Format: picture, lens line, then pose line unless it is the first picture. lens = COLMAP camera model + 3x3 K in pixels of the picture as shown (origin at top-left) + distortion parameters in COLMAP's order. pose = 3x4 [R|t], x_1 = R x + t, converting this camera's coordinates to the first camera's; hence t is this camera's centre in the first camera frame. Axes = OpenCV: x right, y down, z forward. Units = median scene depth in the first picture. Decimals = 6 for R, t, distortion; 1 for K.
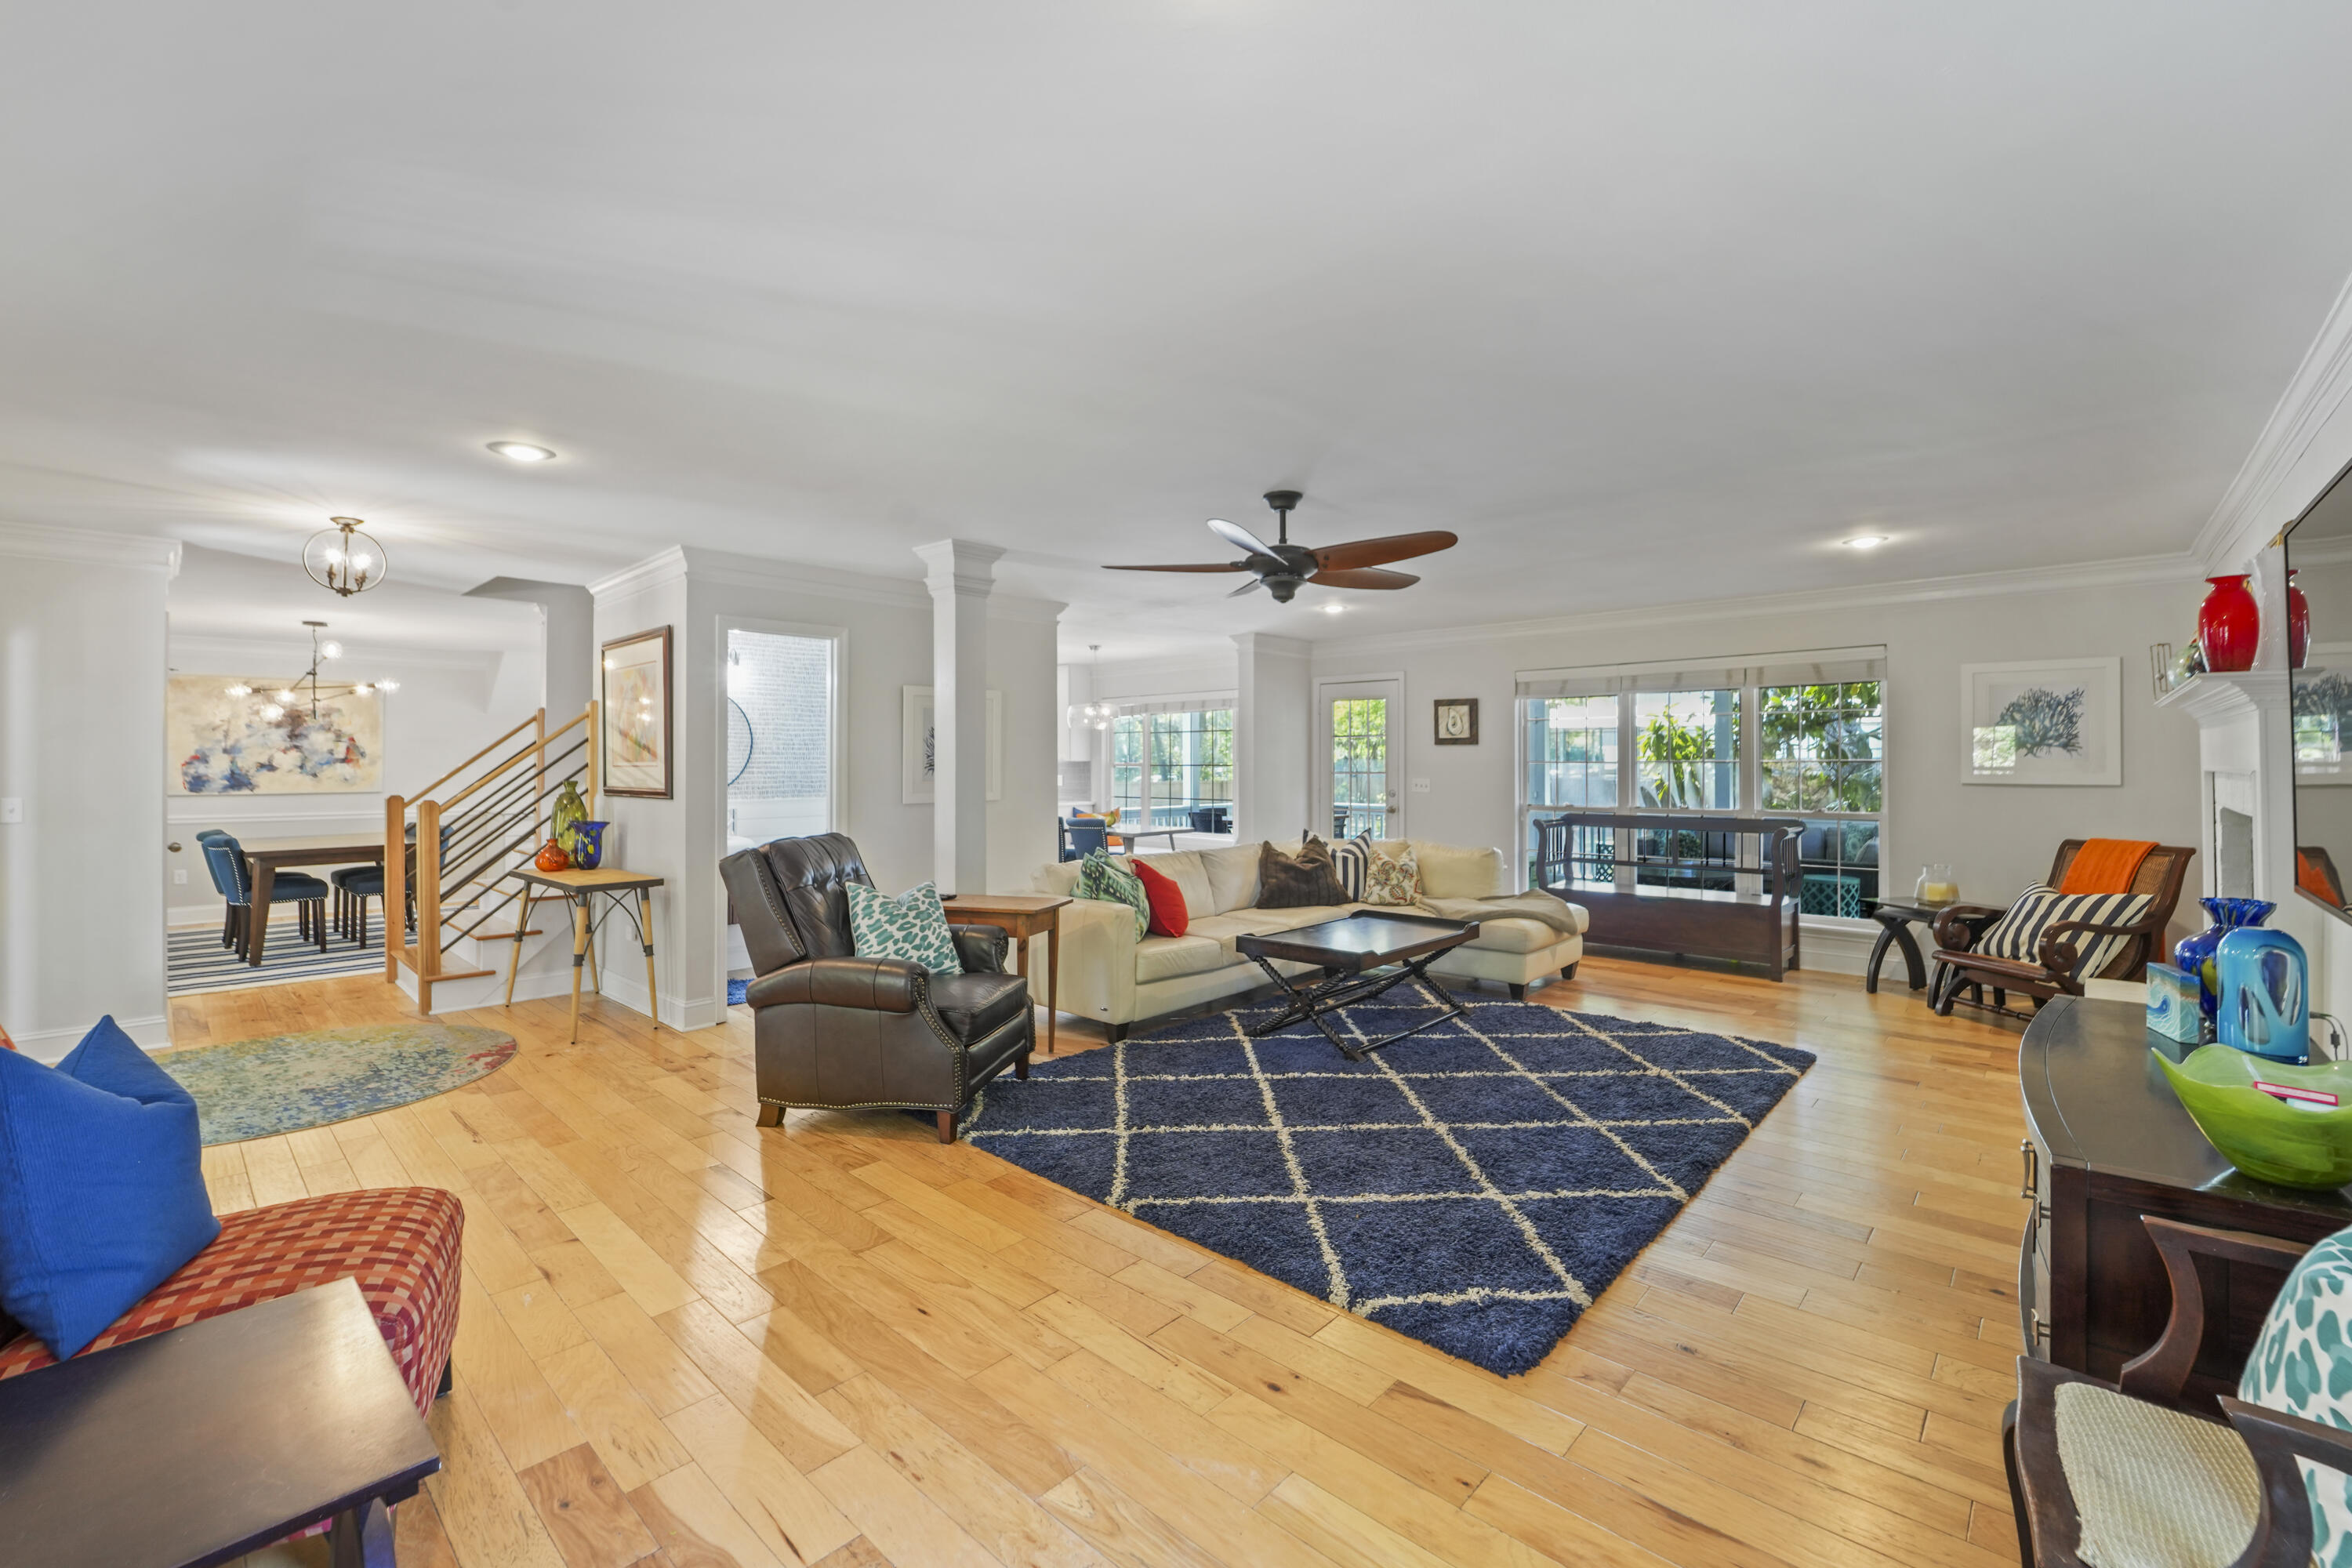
lens RADIAL K [[982.2, 0, 1180.8], [0, 982.2, 743.1], [0, 0, 1]] dist [-0.013485, 0.000036]
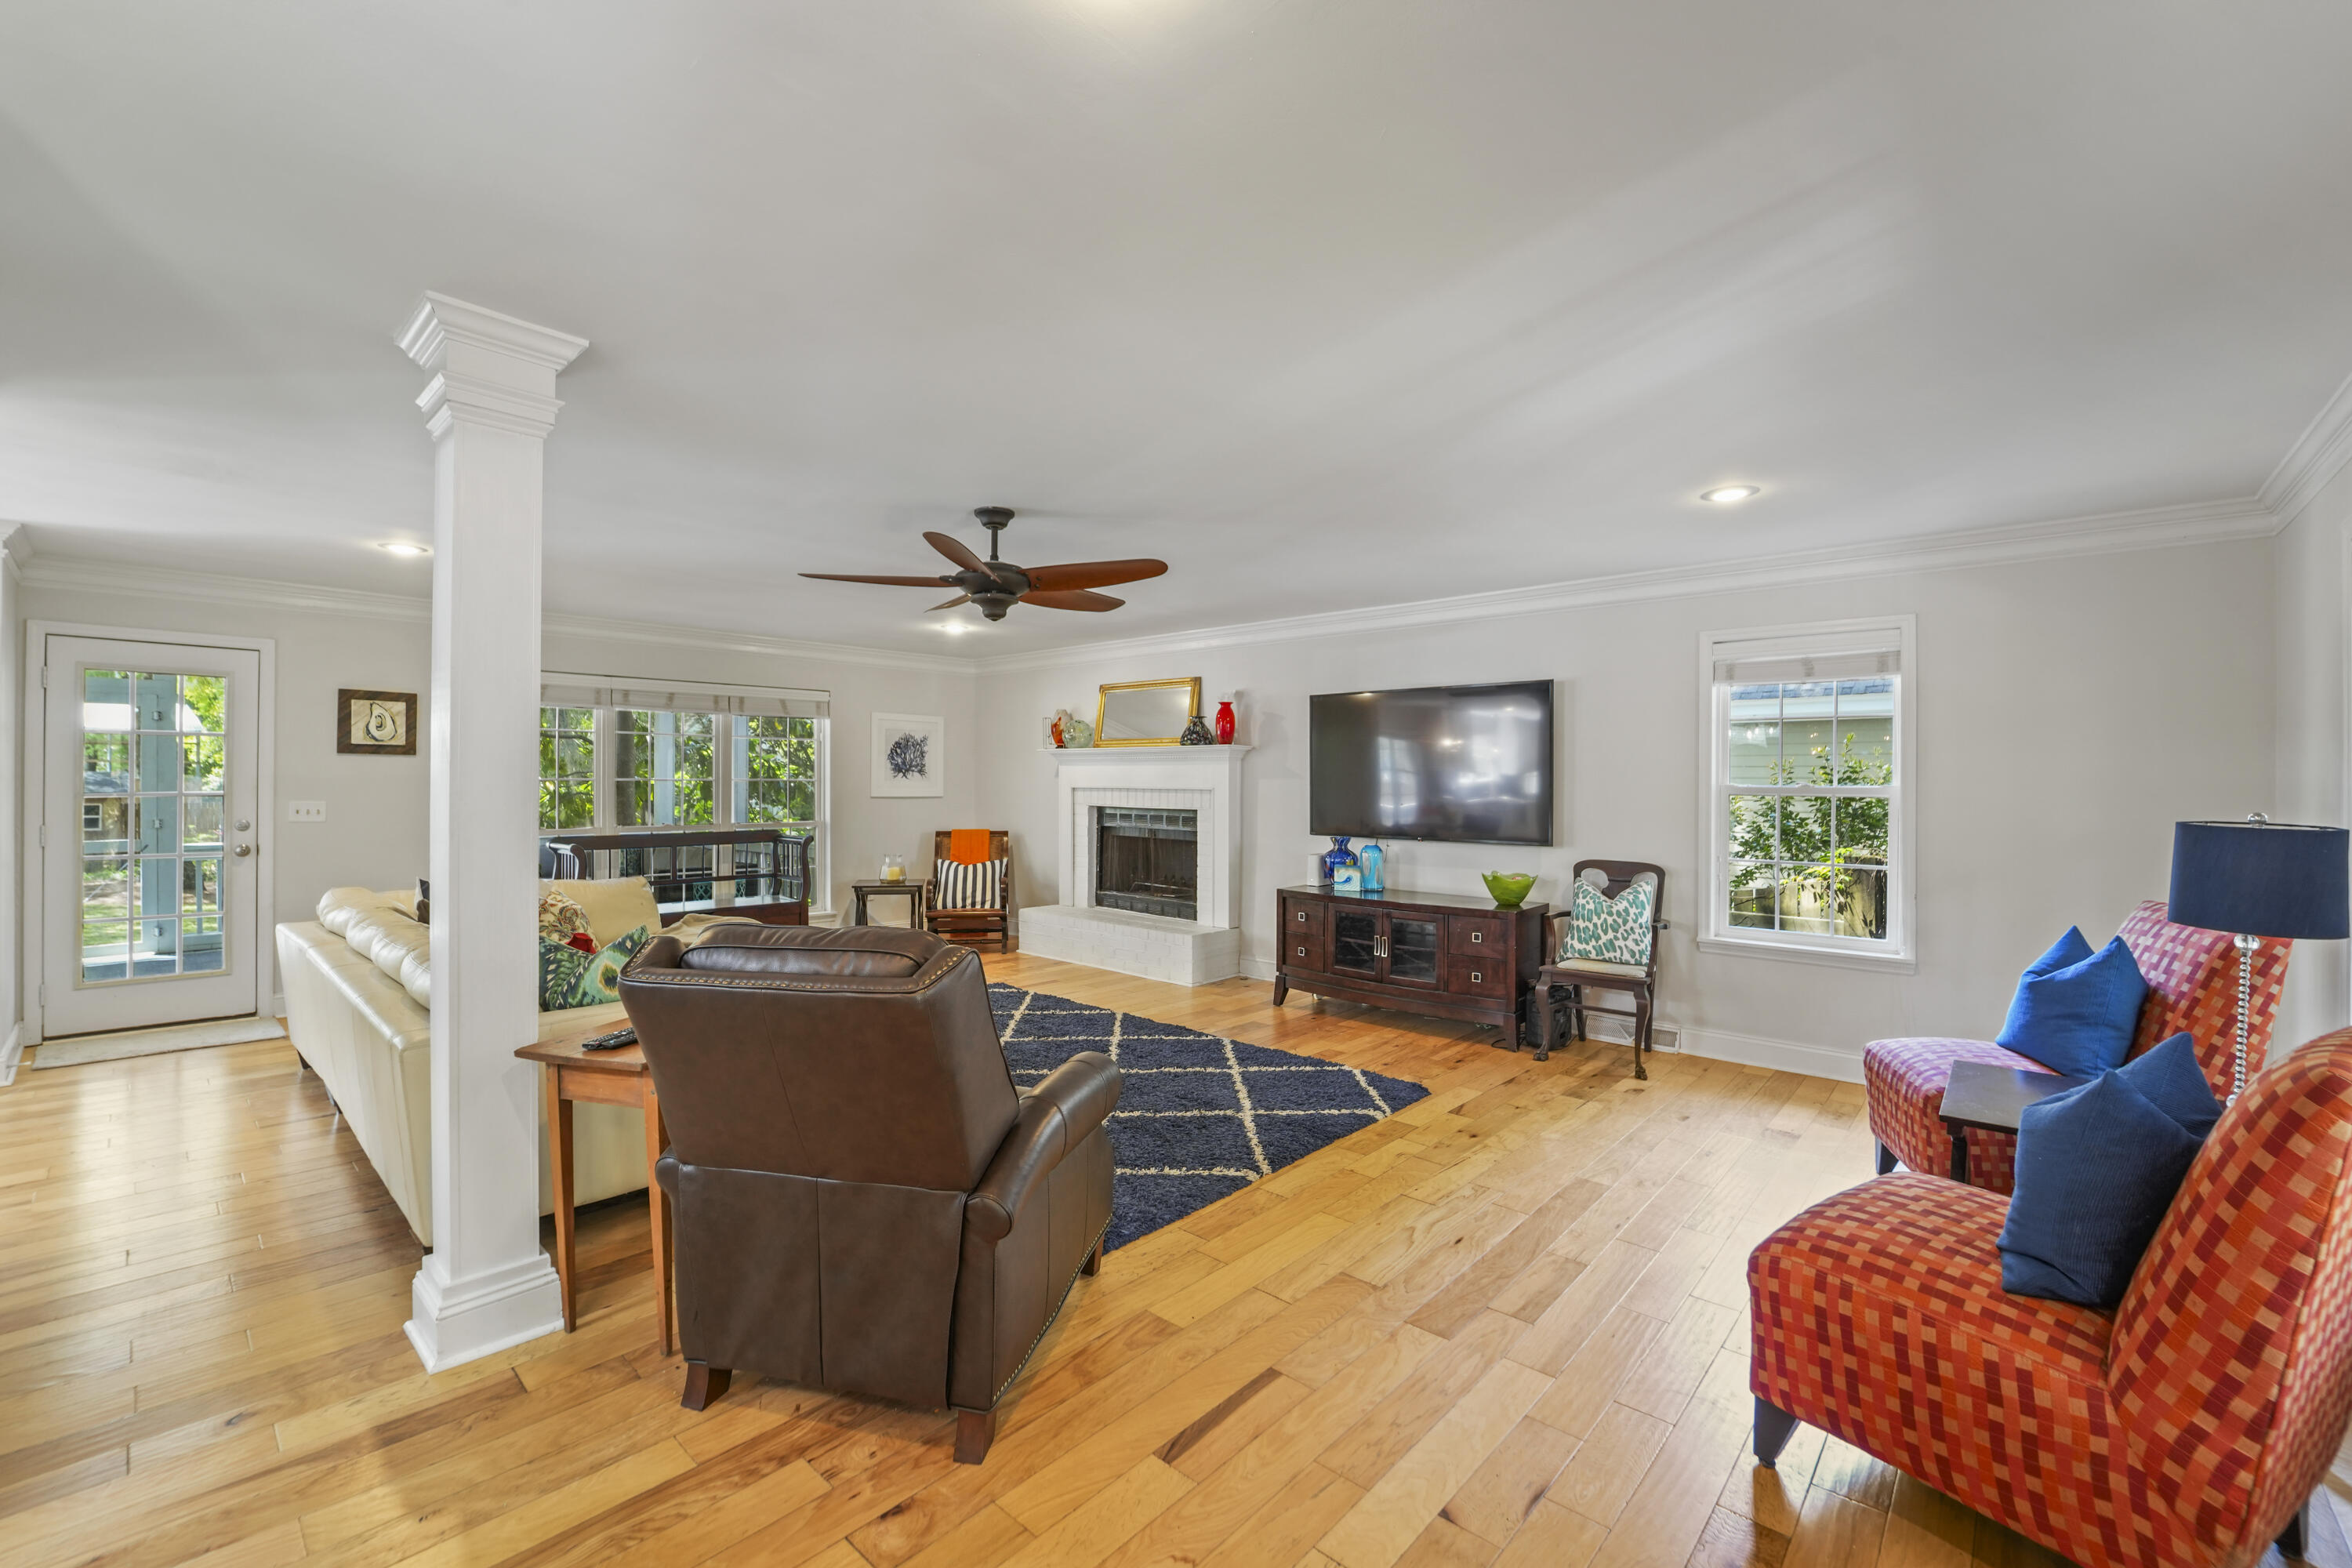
lens RADIAL K [[970.9, 0, 1176.0], [0, 970.9, 784.0], [0, 0, 1]] dist [-0.011003, 0.000157]
pose [[-0.007440, -0.000356, 0.999972, -0.869513], [-0.026981, 0.999636, 0.000155, 0.015444], [-0.999608, -0.026979, -0.007447, 0.819164]]
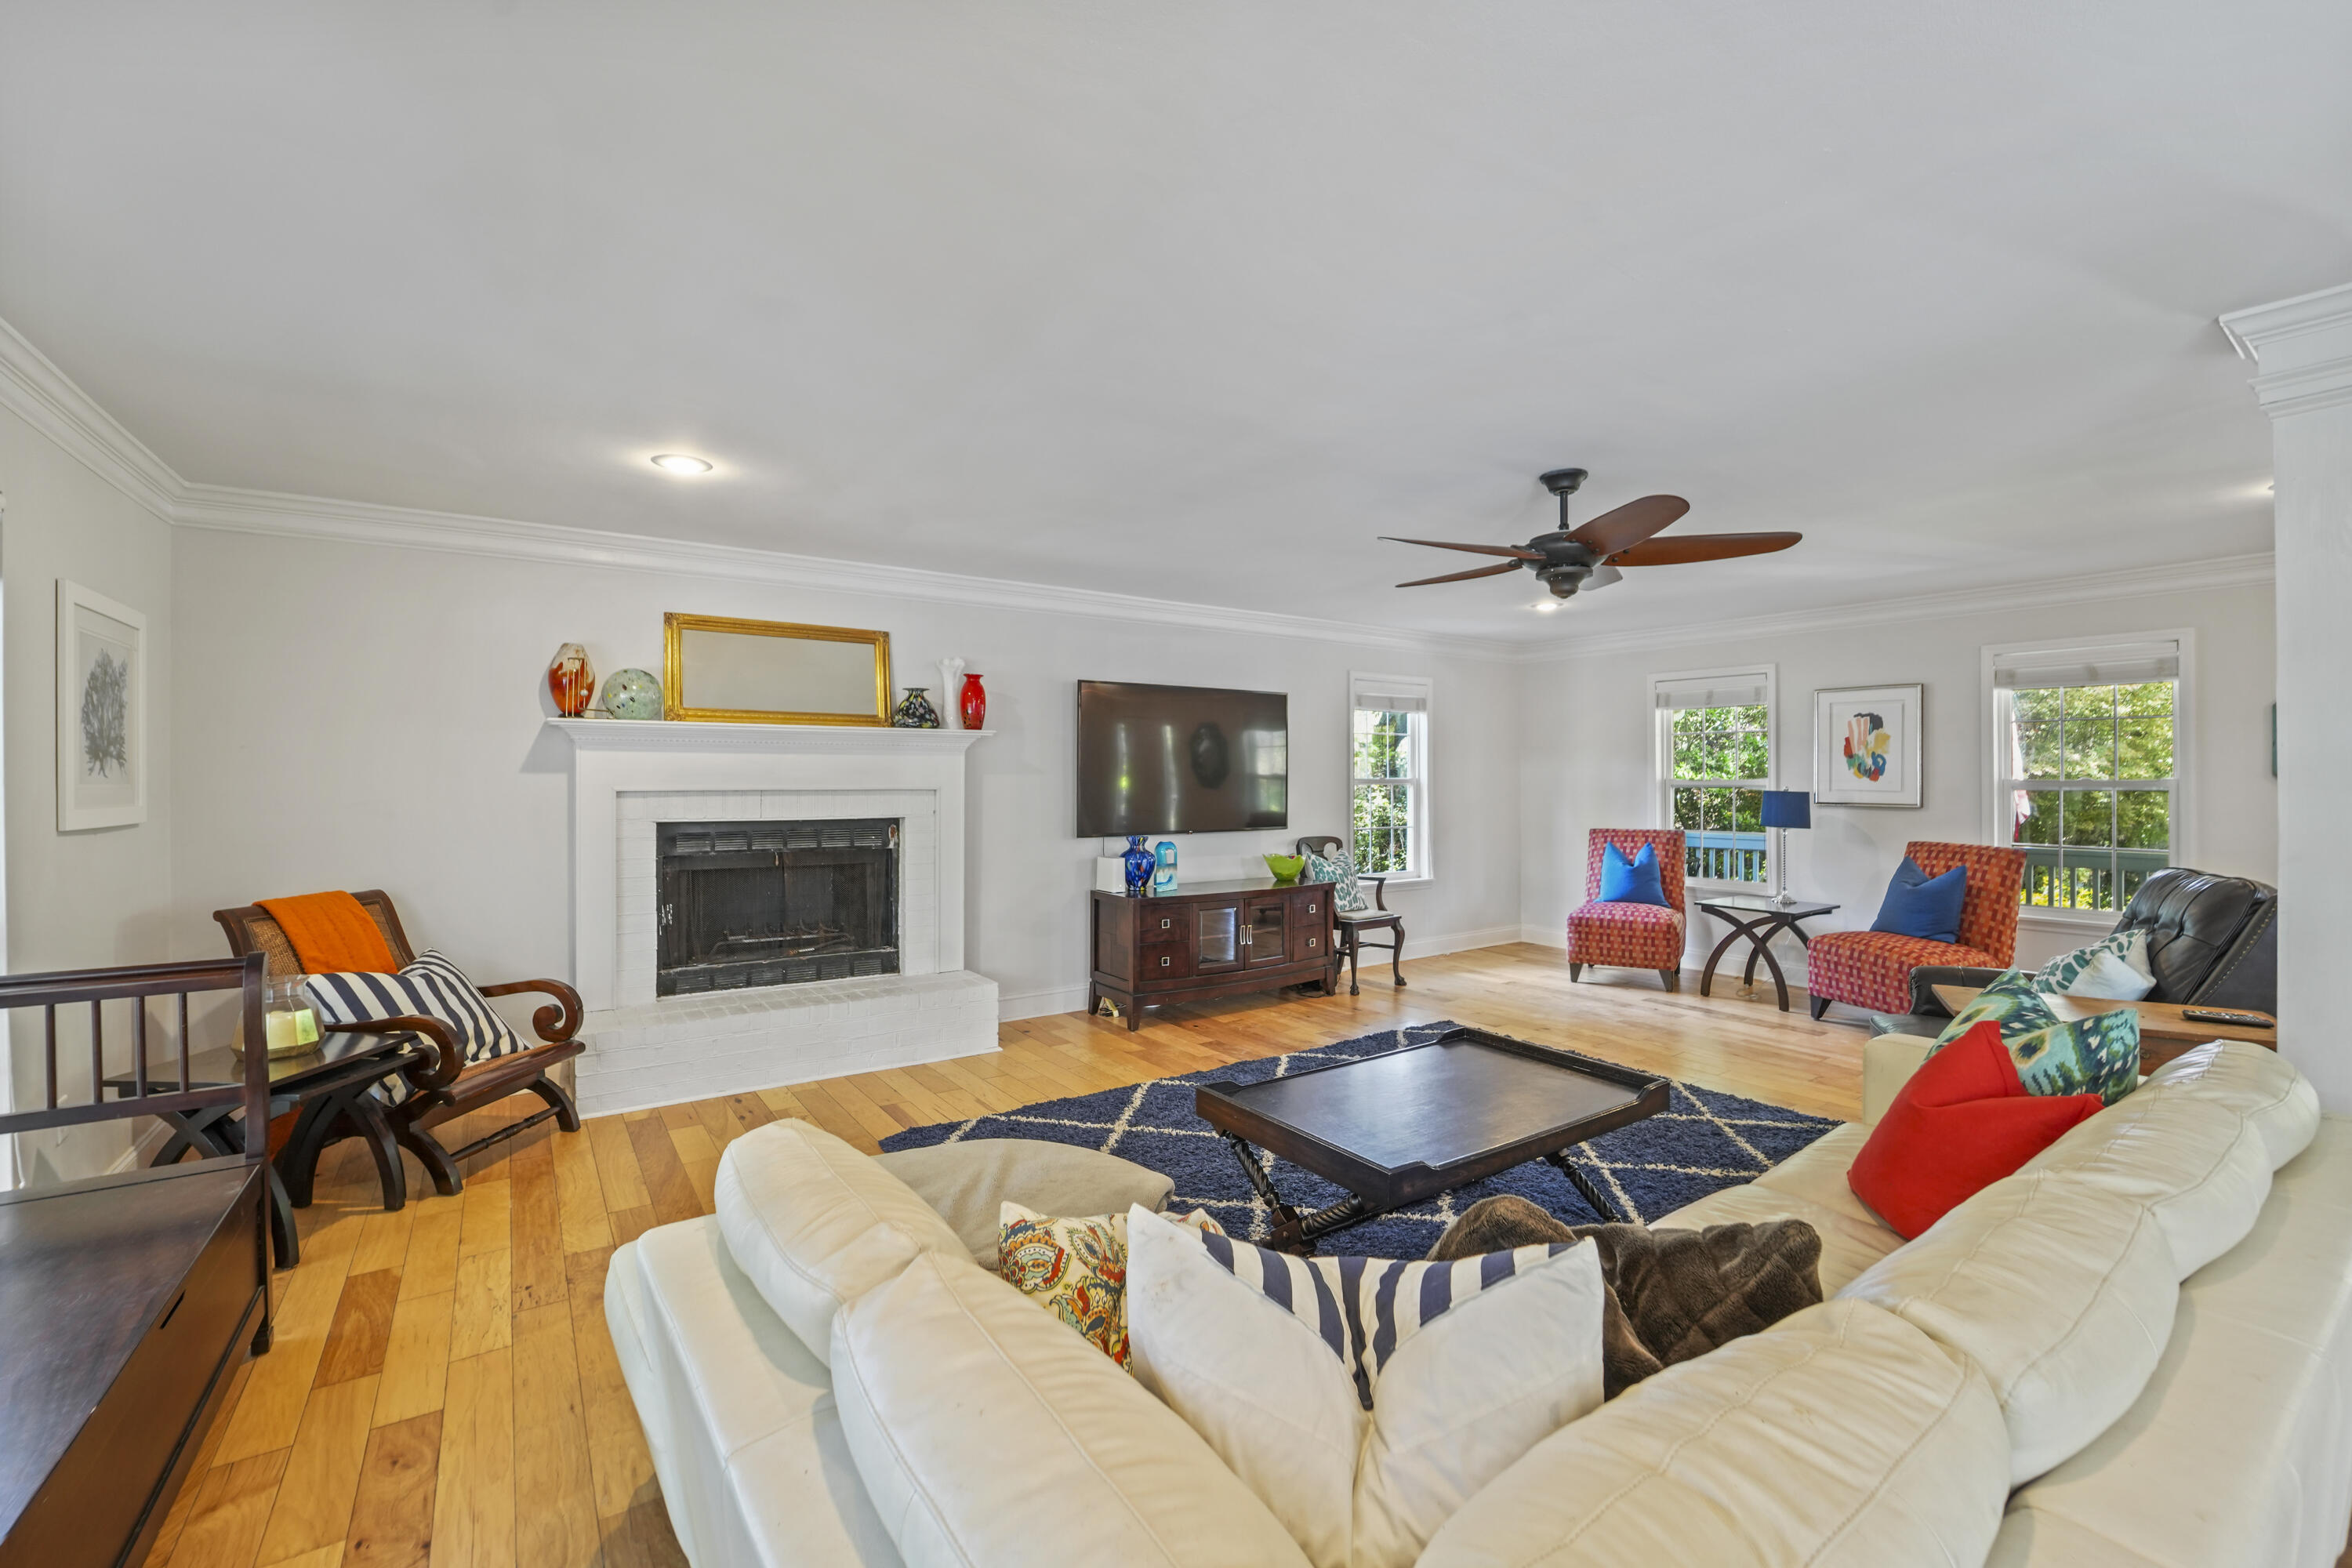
lens RADIAL K [[970.9, 0, 1176.0], [0, 970.9, 784.0], [0, 0, 1]] dist [-0.011003, 0.000157]
pose [[-0.973771, -0.000413, 0.227529, 0.242547], [-0.002673, 0.999950, -0.009625, 0.029861], [-0.227514, -0.009980, -0.973724, 1.905065]]
